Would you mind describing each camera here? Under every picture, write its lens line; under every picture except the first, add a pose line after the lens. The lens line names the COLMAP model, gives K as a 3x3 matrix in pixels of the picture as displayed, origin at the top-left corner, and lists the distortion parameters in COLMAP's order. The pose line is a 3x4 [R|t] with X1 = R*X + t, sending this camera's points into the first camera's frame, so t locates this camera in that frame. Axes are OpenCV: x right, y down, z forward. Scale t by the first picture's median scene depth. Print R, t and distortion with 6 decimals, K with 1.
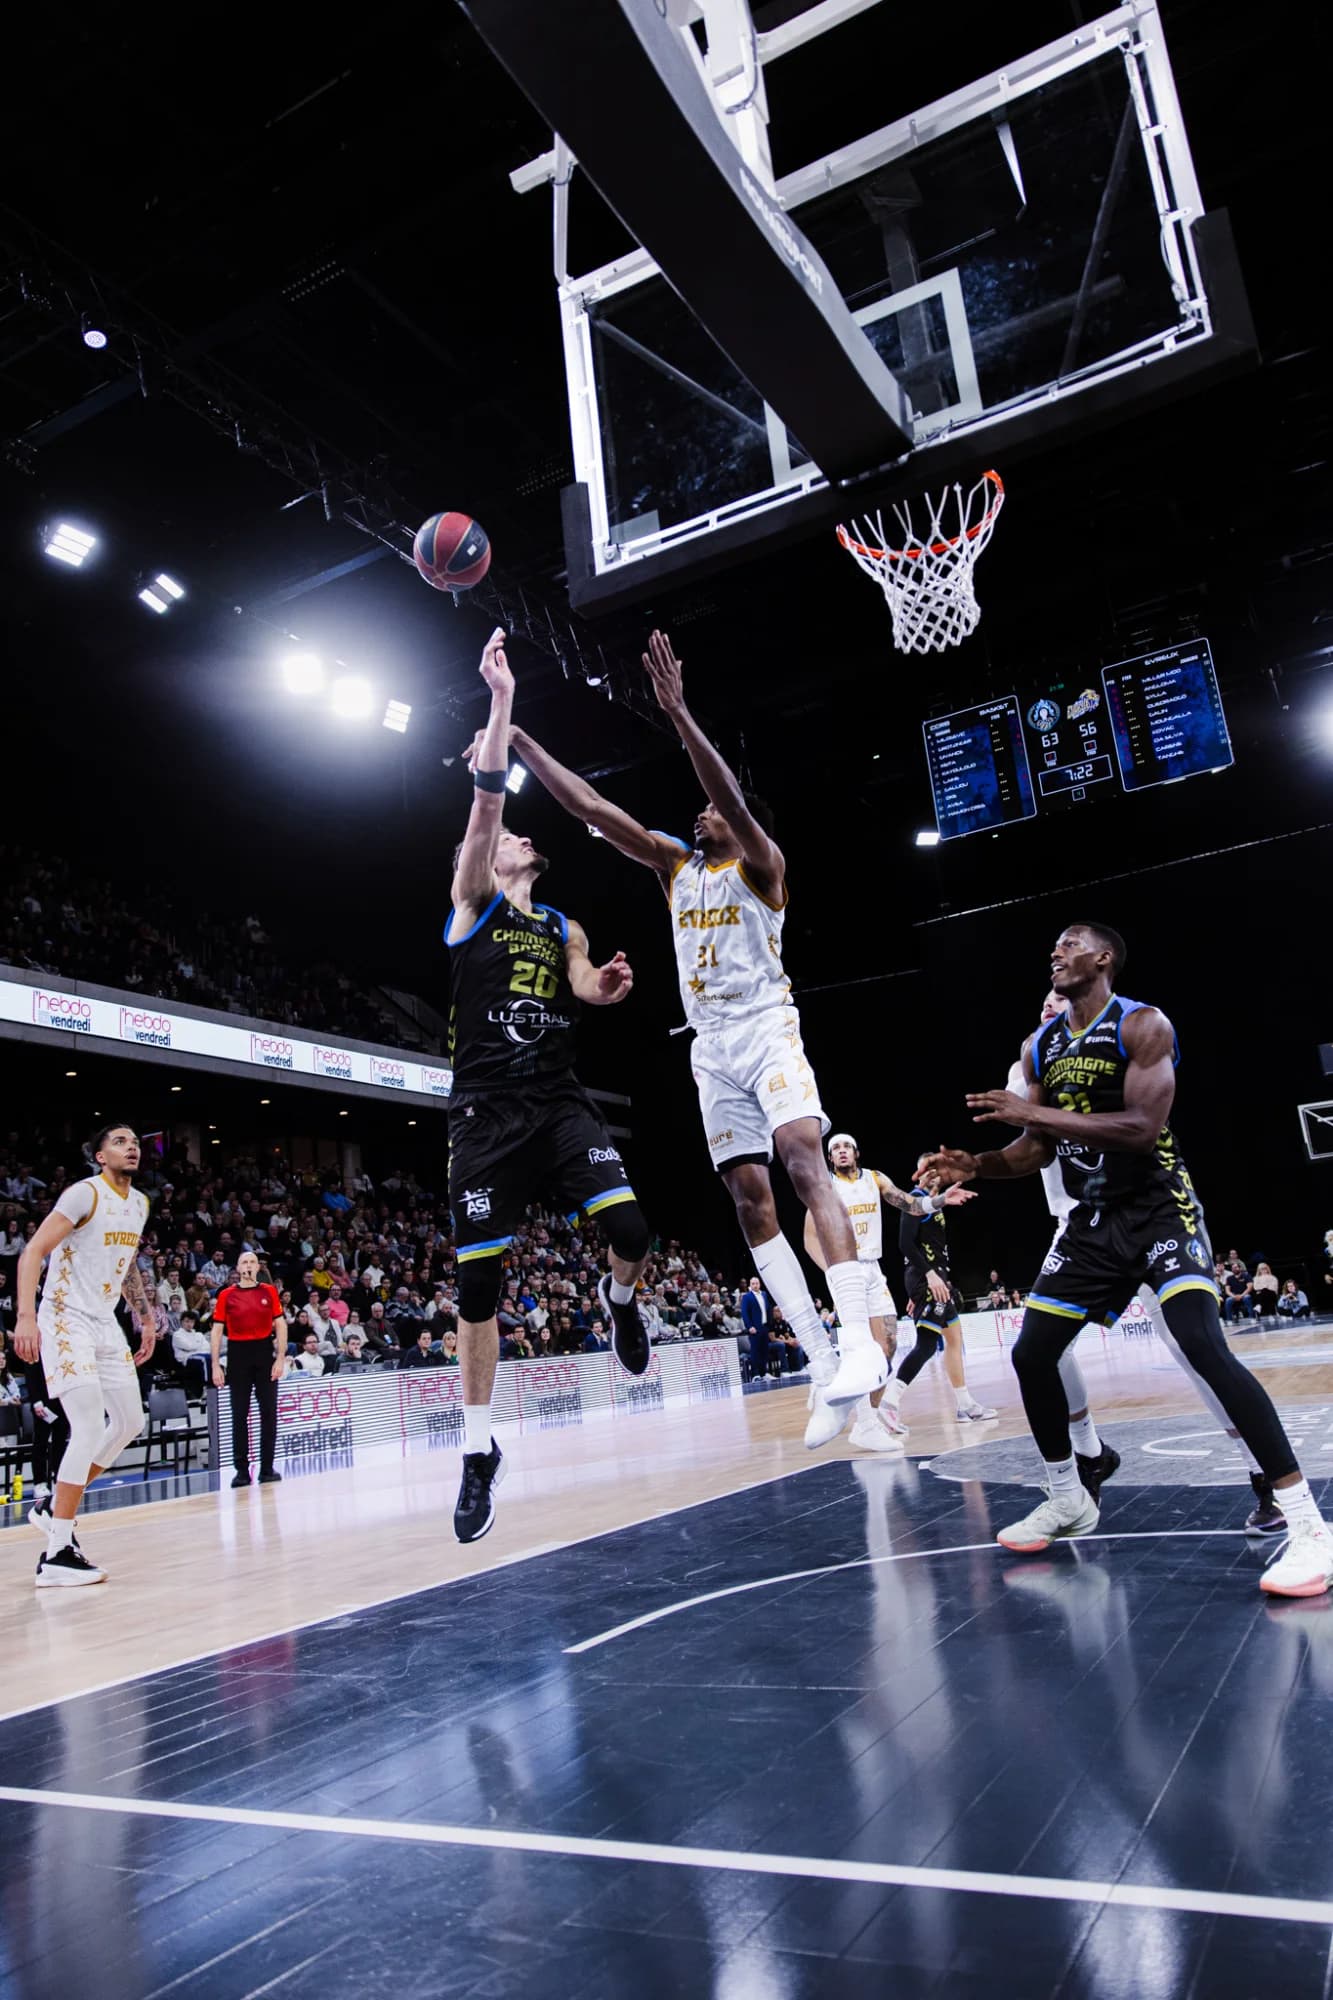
lens RADIAL K [[1393.9, 0, 669.0], [0, 1393.9, 1036.4], [0, 0, 1]] dist [-0.010482, -0.001257]
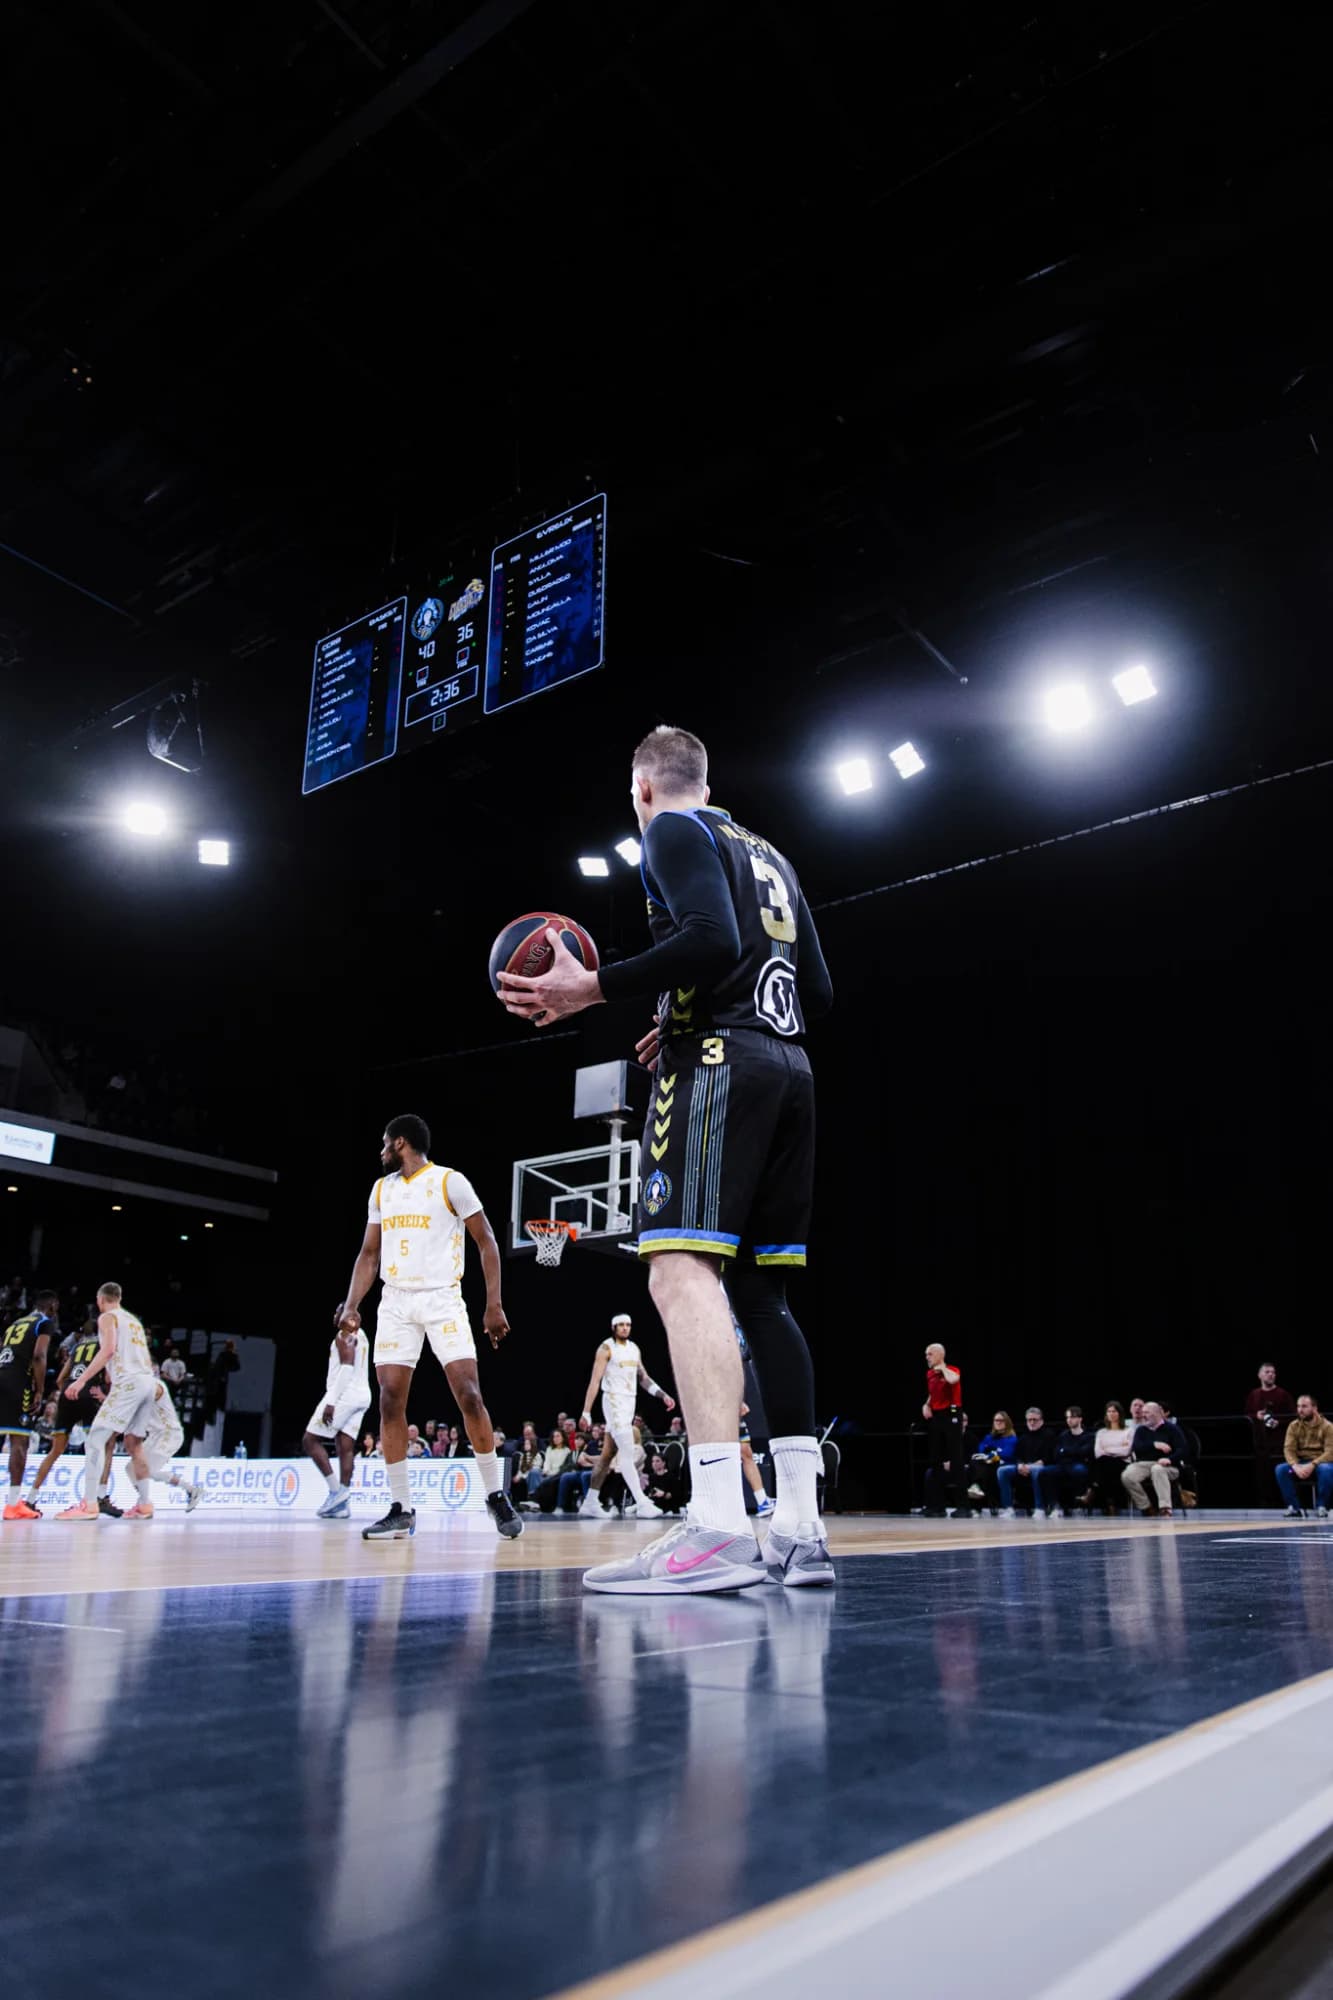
lens RADIAL K [[1393.9, 0, 669.0], [0, 1393.9, 1036.4], [0, 0, 1]] dist [-0.010482, -0.001257]
pose [[0.986729, 0.057064, -0.152018, 0.520032], [-0.071556, 0.993219, -0.091632, 0.037125], [0.145759, 0.101294, 0.984121, 0.348276]]
